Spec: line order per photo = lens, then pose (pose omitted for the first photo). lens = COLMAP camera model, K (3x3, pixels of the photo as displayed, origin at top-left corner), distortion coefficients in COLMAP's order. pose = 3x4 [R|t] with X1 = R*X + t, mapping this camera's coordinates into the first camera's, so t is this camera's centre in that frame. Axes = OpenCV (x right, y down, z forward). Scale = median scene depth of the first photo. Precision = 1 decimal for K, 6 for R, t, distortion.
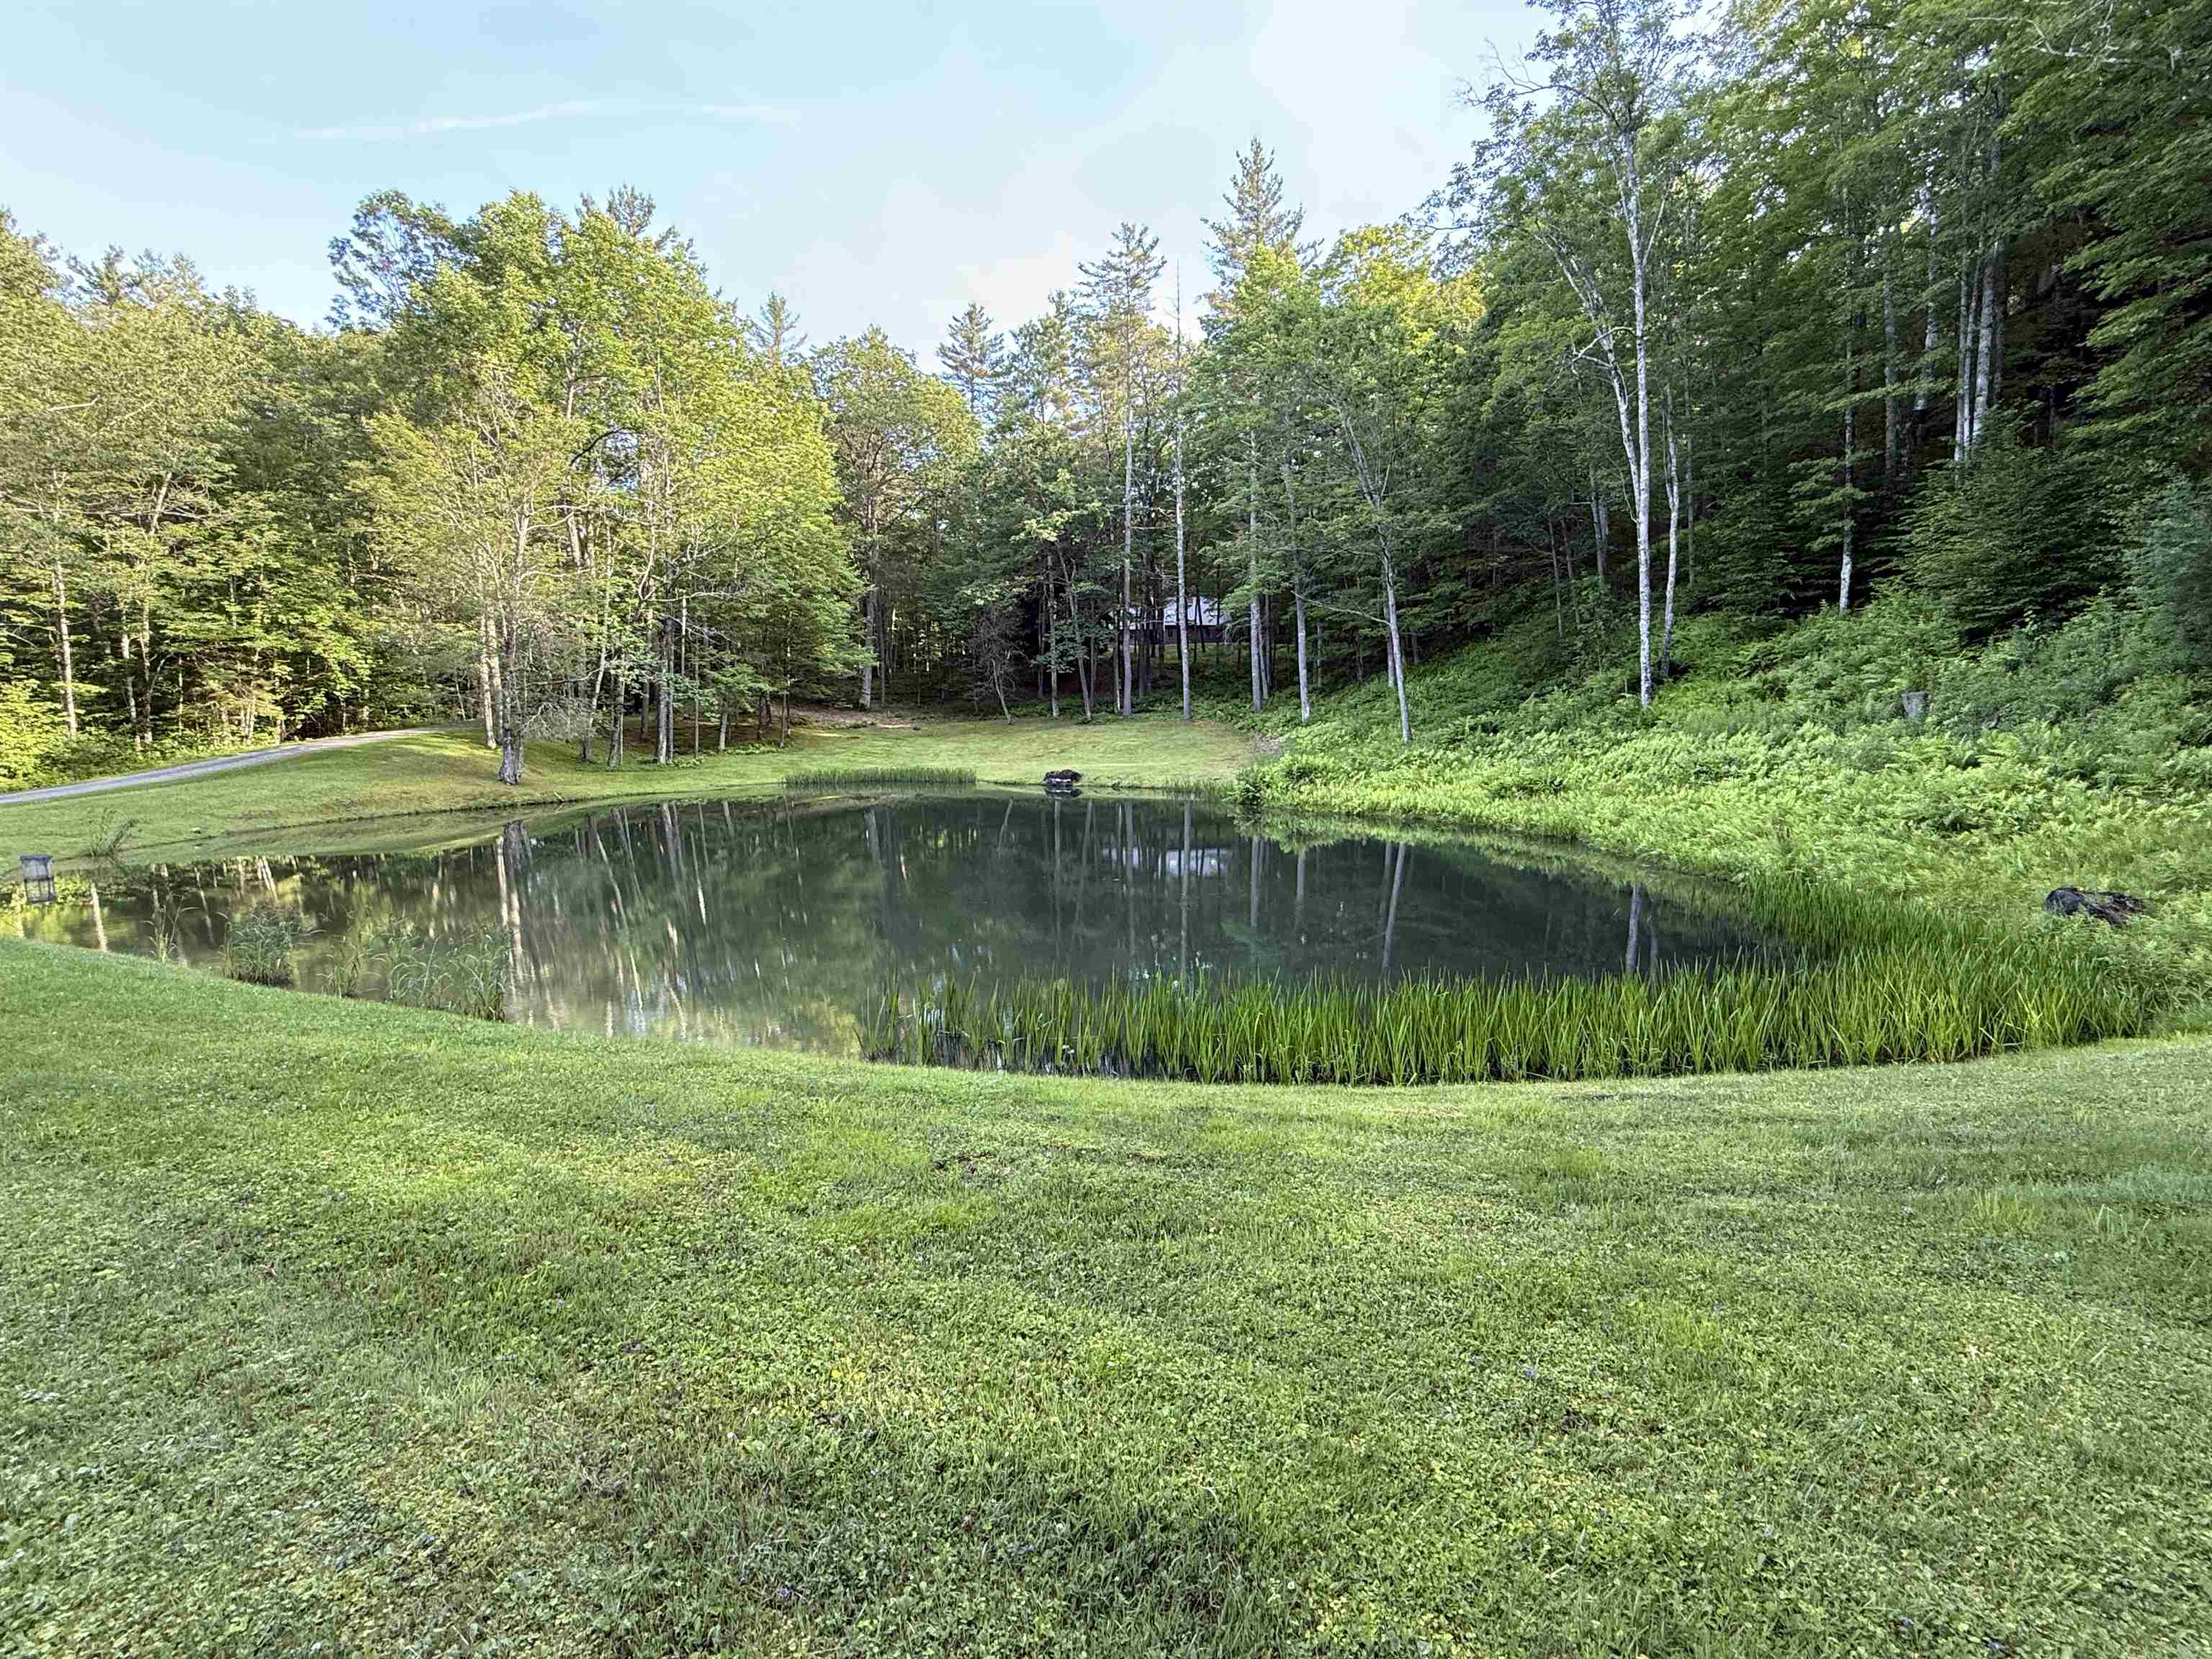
lens RADIAL K [[1020.7, 0, 1104.8], [0, 1020.7, 828.2], [0, 0, 1]] dist [-0.002179, -0.000220]
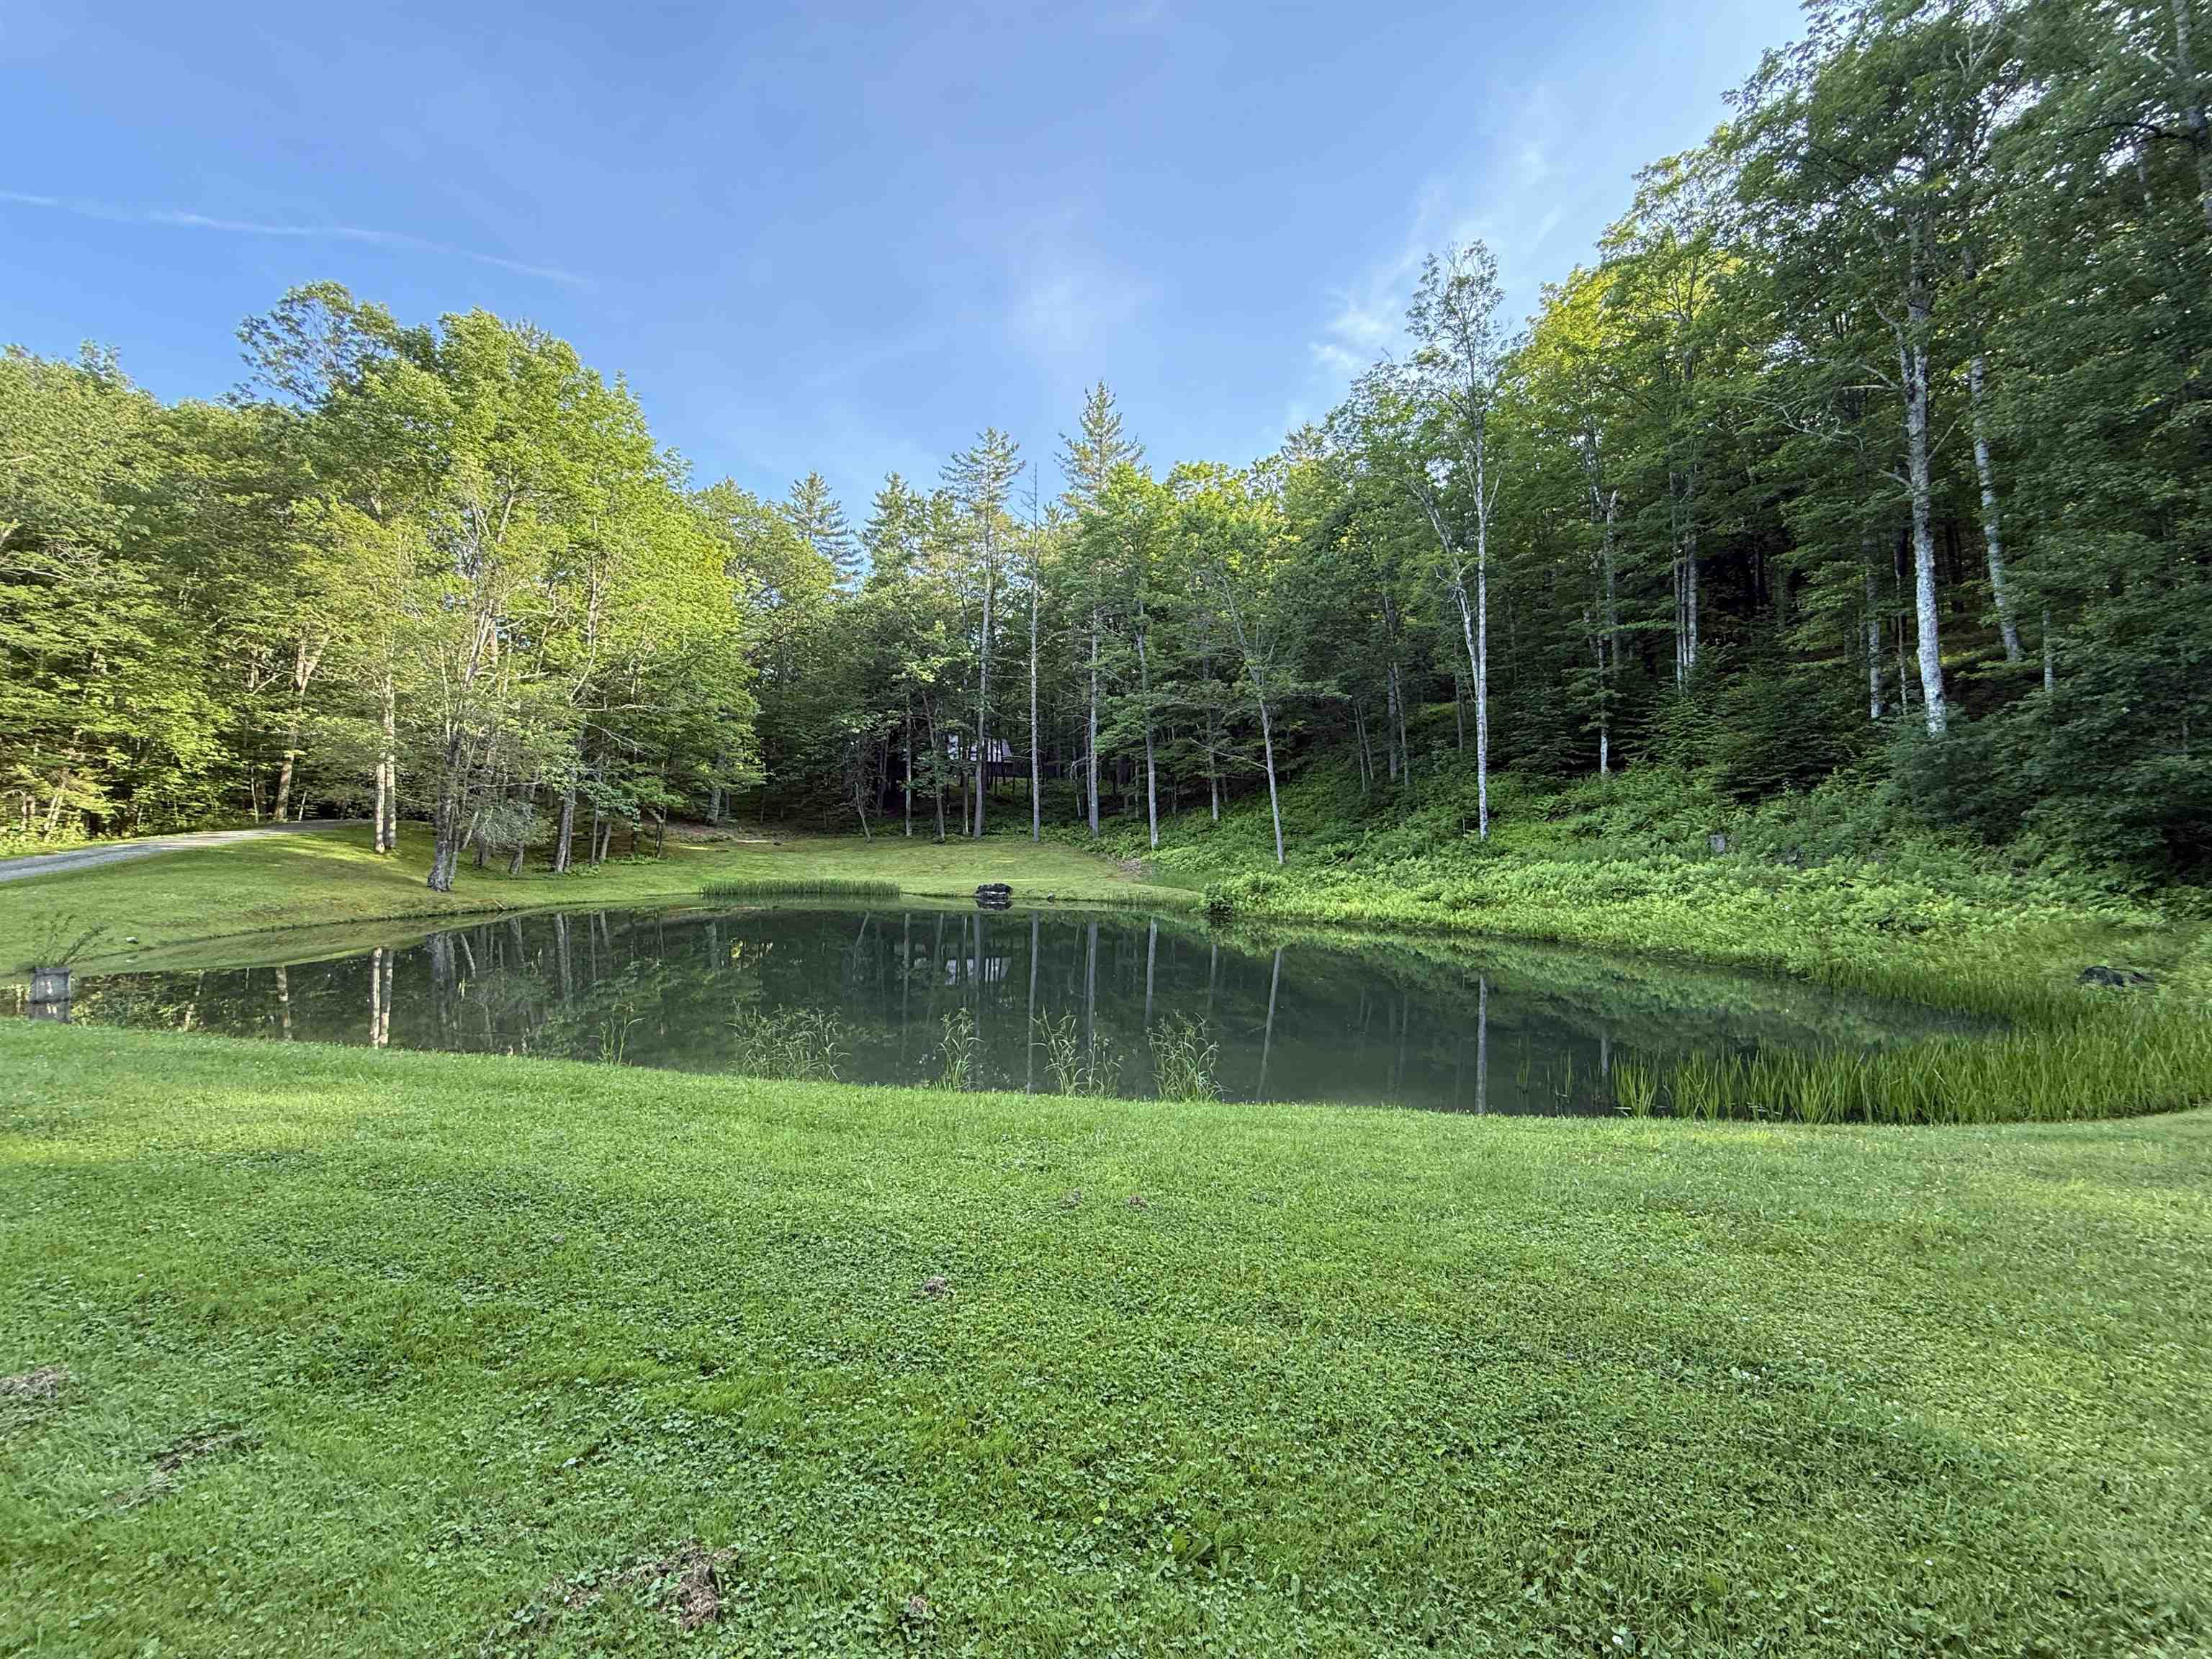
lens RADIAL K [[892.4, 0, 1101.9], [0, 892.4, 823.8], [0, 0, 1]] dist [-0.000505, 0.000576]
pose [[0.959153, 0.031939, 0.281080, -0.185747], [0.004535, 0.991742, -0.128168, 0.002819], [-0.282853, 0.124208, 0.951087, 0.033040]]
